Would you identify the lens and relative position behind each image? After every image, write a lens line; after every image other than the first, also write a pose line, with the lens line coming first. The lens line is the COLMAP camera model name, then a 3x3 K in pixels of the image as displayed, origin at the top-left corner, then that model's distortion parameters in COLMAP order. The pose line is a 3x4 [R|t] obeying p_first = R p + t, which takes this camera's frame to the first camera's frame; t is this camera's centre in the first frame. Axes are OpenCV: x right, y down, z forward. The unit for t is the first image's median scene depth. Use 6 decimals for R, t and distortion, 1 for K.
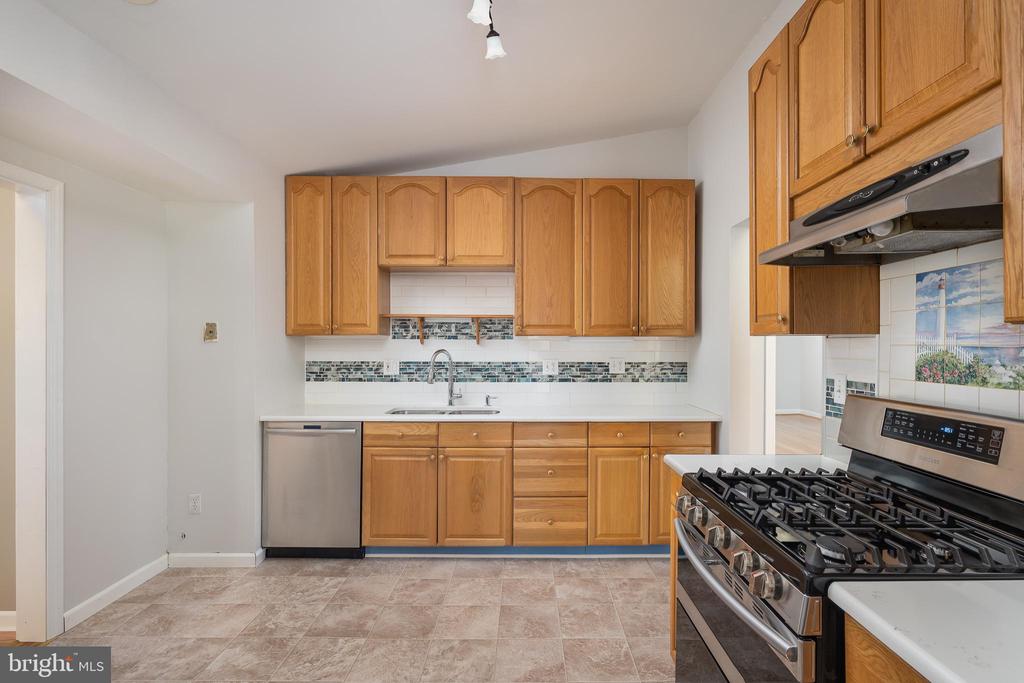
lens RADIAL K [[490.3, 0, 532.9], [0, 490.3, 342.4], [0, 0, 1]] dist [0.000983, -0.000148]
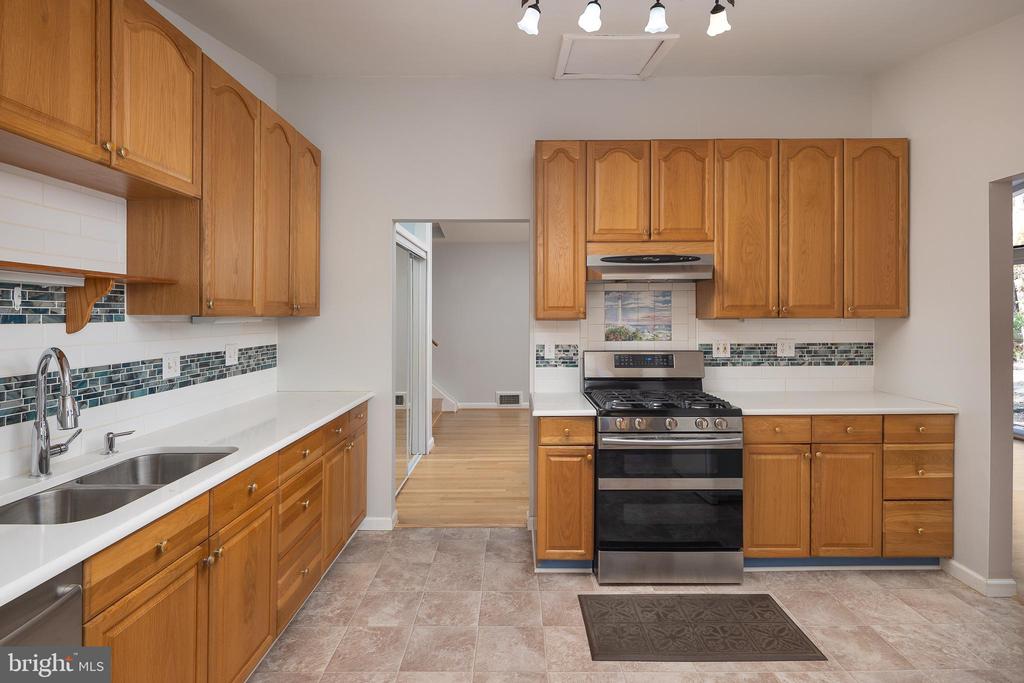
lens RADIAL K [[502.7, 0, 510.4], [0, 502.7, 315.6], [0, 0, 1]] dist [0.000530, -0.000053]
pose [[0.033023, -0.002798, 0.999451, -0.598826], [-0.002662, 0.999992, 0.002888, -0.015971], [-0.999451, -0.002756, 0.033015, 0.568929]]
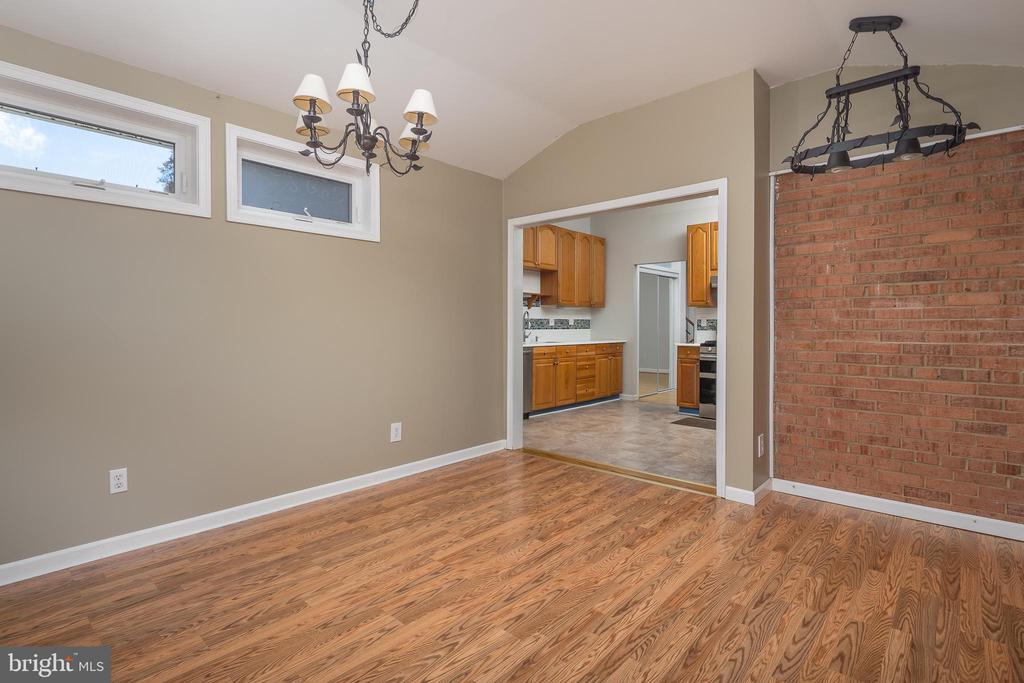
lens RADIAL K [[502.7, 0, 510.4], [0, 502.7, 315.6], [0, 0, 1]] dist [0.000530, -0.000053]
pose [[0.683978, 0.010954, 0.729421, -1.588354], [-0.003885, 0.999928, -0.011374, 0.050581], [-0.729493, 0.004946, 0.683971, -0.261658]]
